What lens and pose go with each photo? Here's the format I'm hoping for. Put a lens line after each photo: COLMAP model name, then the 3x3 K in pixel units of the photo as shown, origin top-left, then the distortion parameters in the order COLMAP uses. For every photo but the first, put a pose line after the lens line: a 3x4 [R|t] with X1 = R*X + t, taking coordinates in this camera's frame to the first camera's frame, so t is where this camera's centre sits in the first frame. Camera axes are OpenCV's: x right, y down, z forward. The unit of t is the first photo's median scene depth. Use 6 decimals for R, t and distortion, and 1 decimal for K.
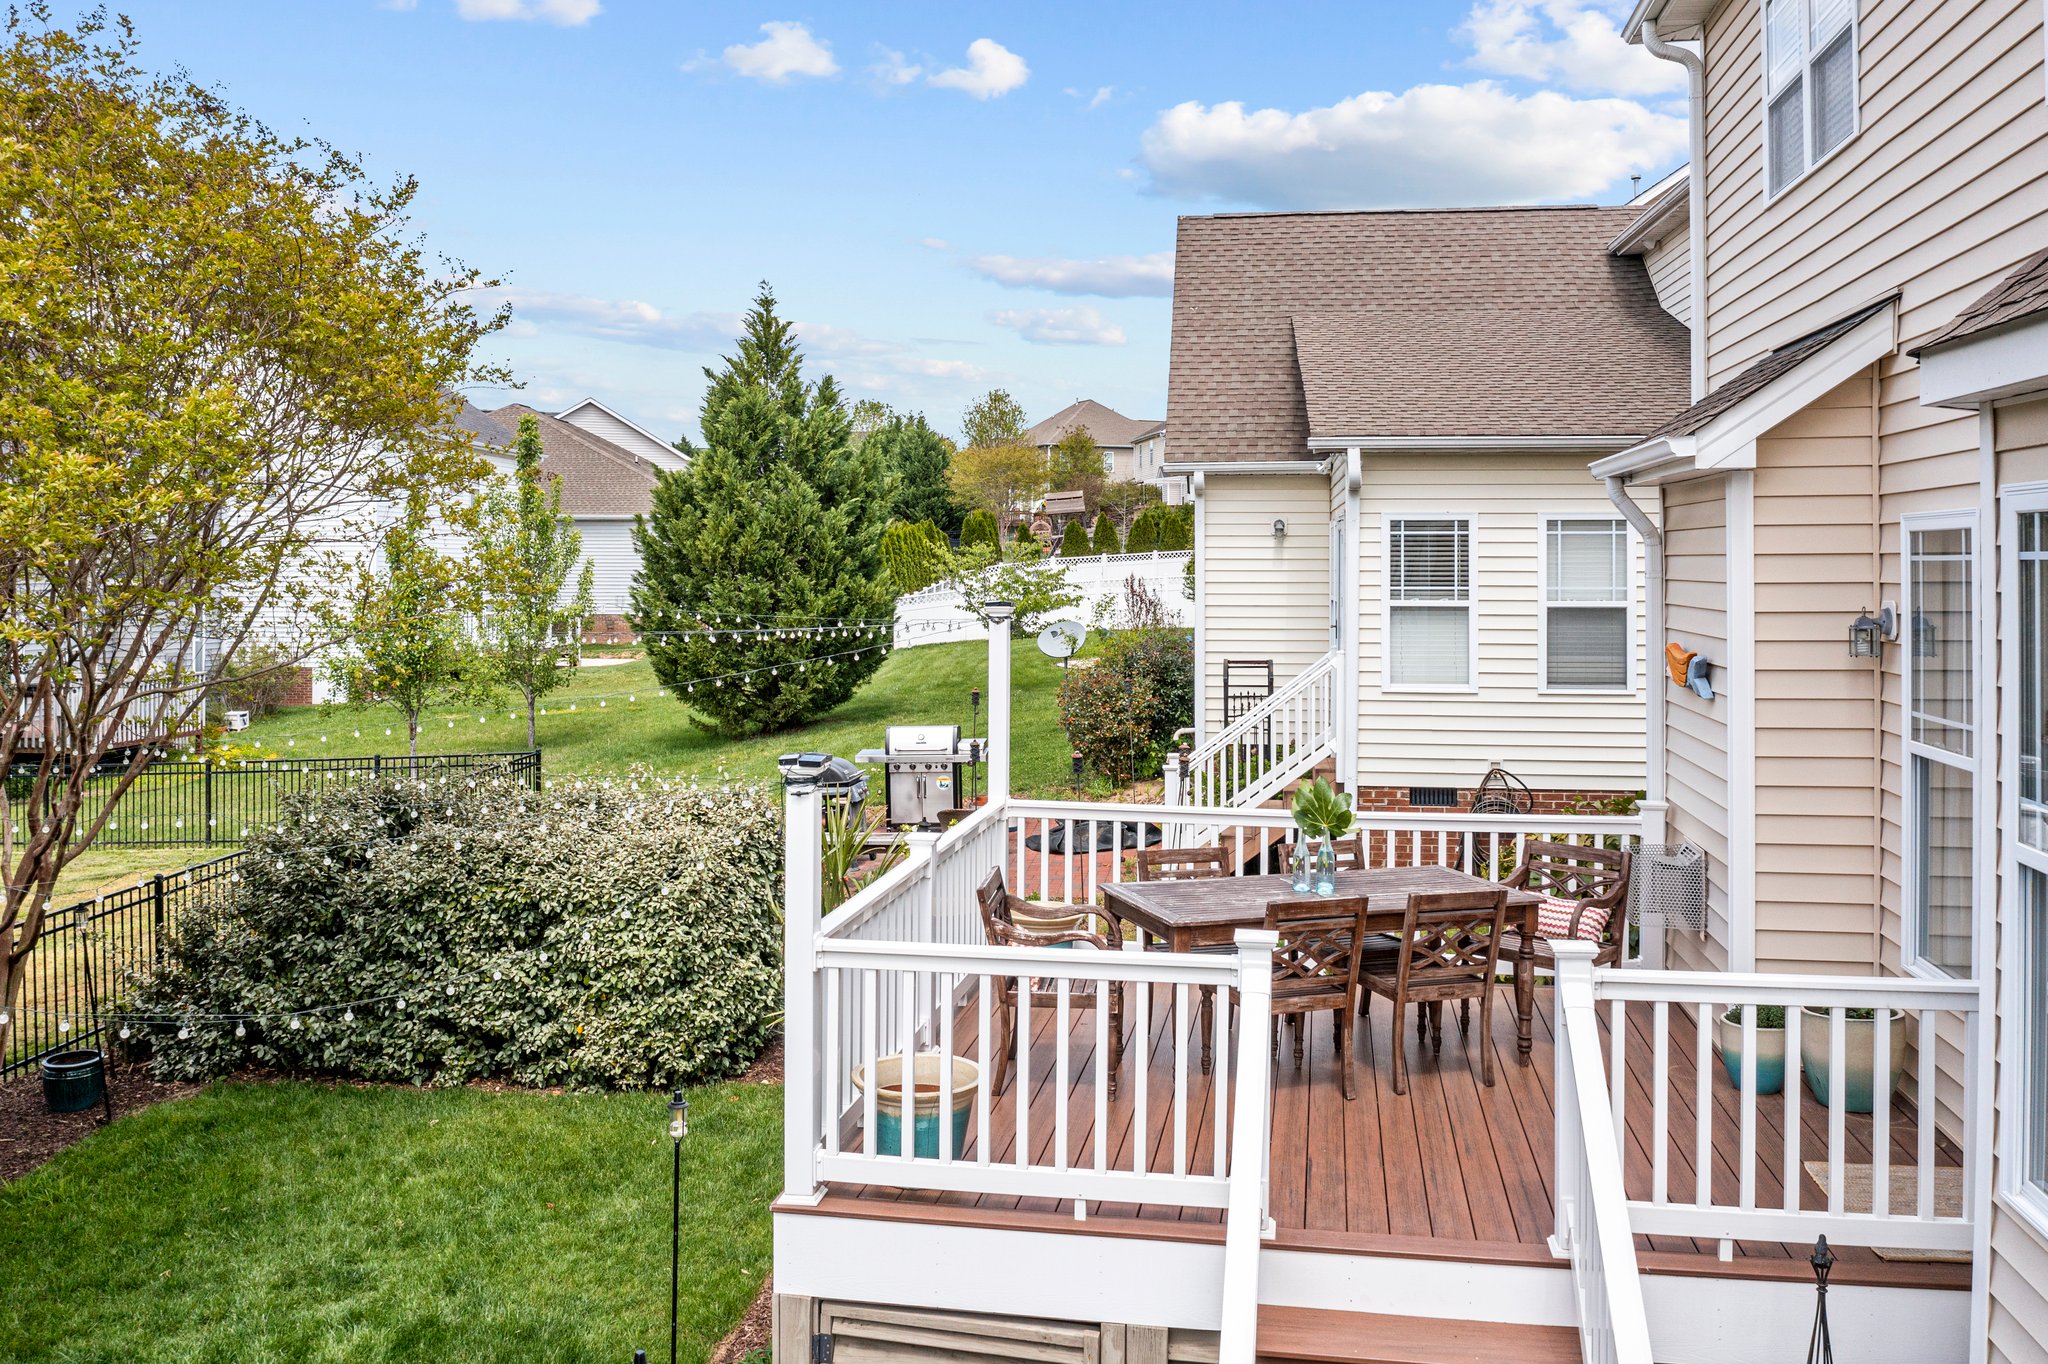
lens RADIAL K [[1643.2, 0, 1021.9], [0, 1643.2, 552.6], [0, 0, 1]] dist [-0.027222, 0.001554]
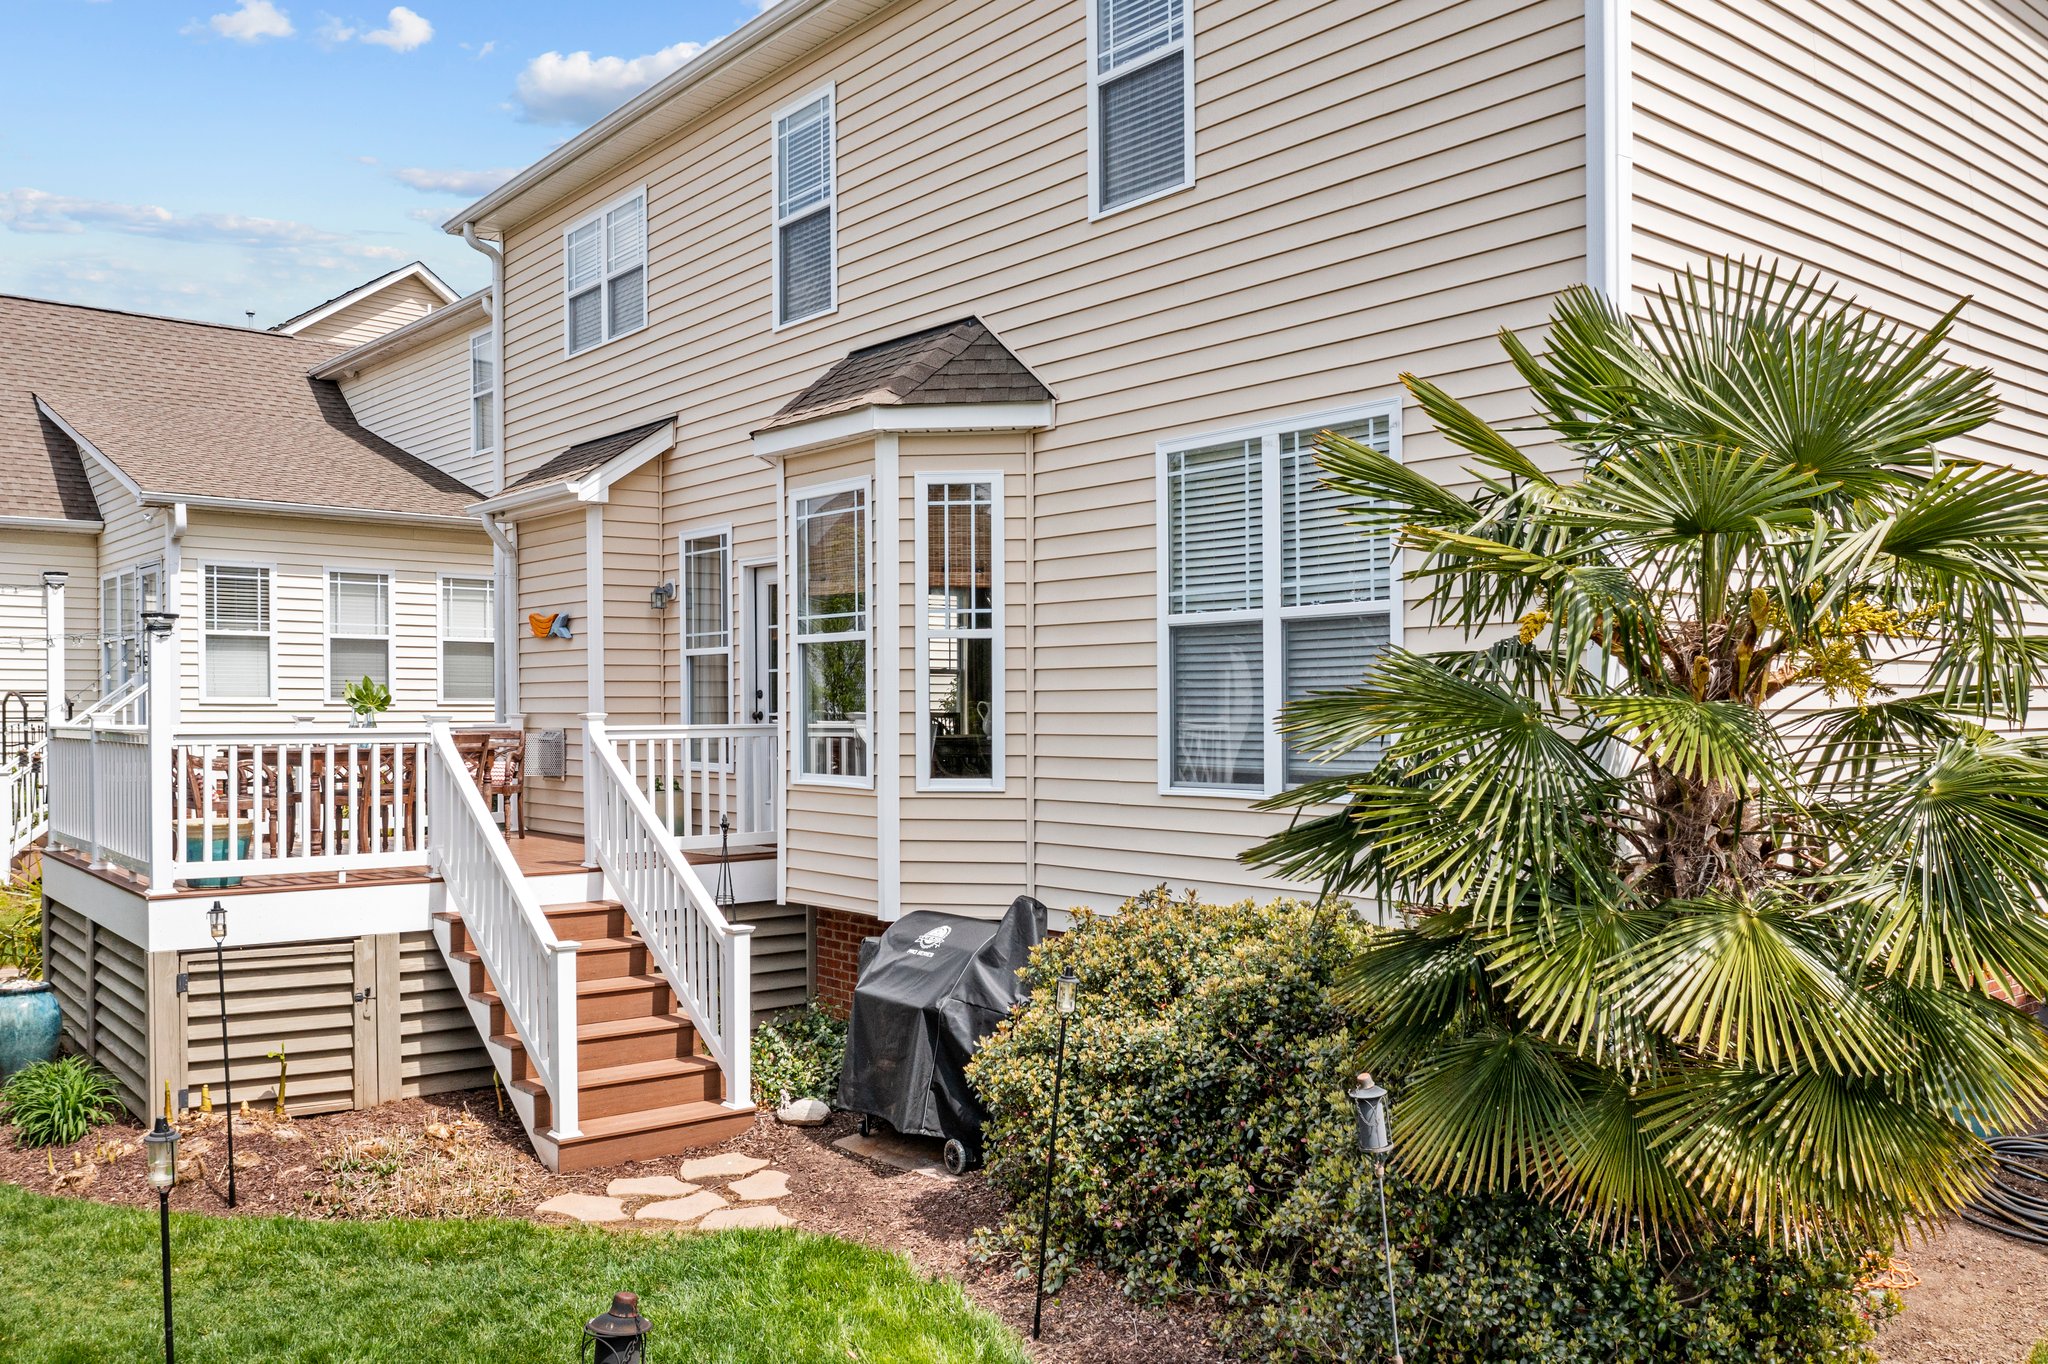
lens RADIAL K [[1684.6, 0, 1022.1], [0, 1684.6, 655.4], [0, 0, 1]] dist [-0.027542, 0.004613]
pose [[0.641220, 0.023761, 0.766989, -0.765998], [0.002348, 0.999455, -0.032926, 0.202309], [-0.767353, 0.022914, 0.640815, -0.605105]]
